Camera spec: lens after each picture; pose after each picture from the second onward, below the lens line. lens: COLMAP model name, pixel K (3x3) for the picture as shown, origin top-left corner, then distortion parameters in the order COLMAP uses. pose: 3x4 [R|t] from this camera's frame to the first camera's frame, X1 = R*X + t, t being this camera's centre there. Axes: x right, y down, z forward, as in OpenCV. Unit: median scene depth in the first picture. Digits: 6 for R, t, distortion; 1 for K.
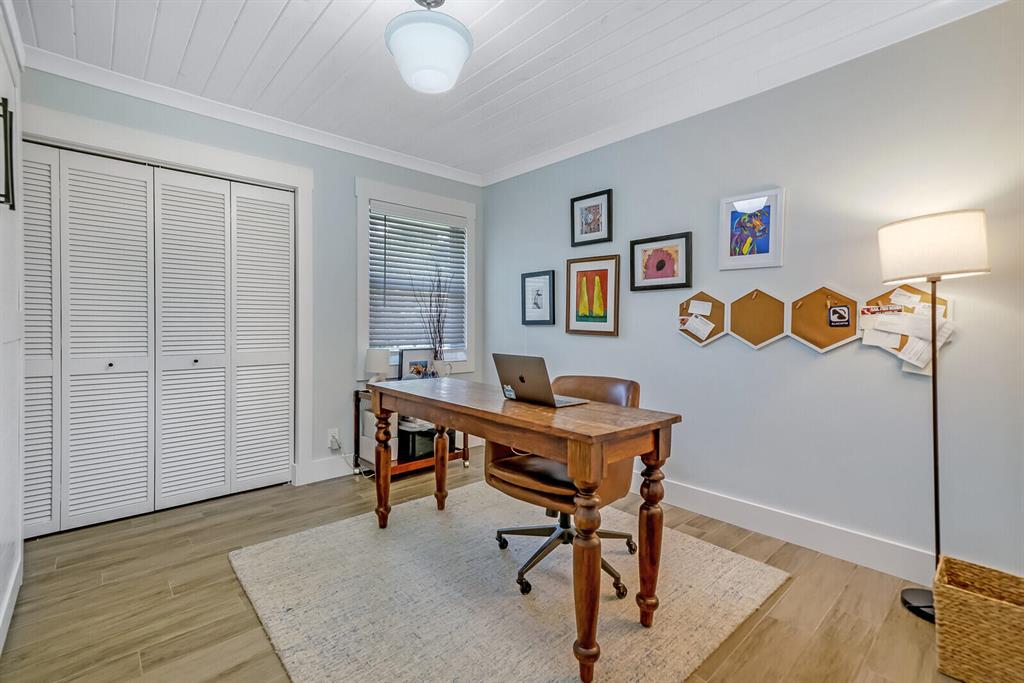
lens RADIAL K [[459.7, 0, 512.4], [0, 459.7, 333.0], [0, 0, 1]] dist [-0.001585, -0.000253]
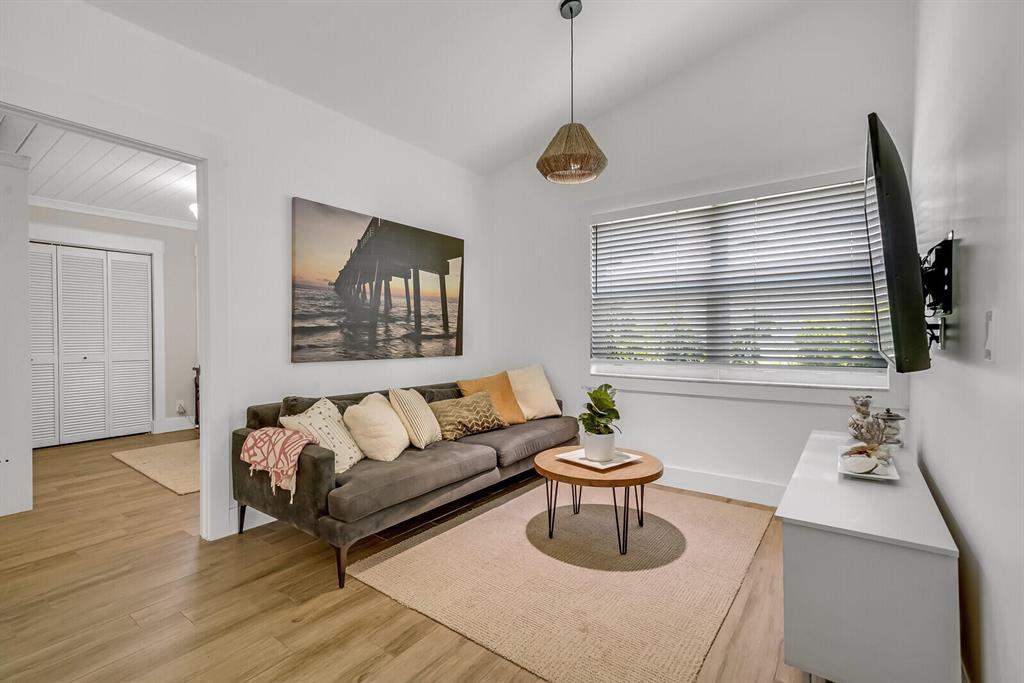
lens RADIAL K [[459.7, 0, 511.3], [0, 459.7, 342.8], [0, 0, 1]] dist [-0.001585, -0.000253]
pose [[0.981976, -0.008287, 0.188822, 0.476799], [0.007855, 0.999965, 0.003038, 0.011382], [-0.188840, -0.001500, 0.982007, -0.852668]]
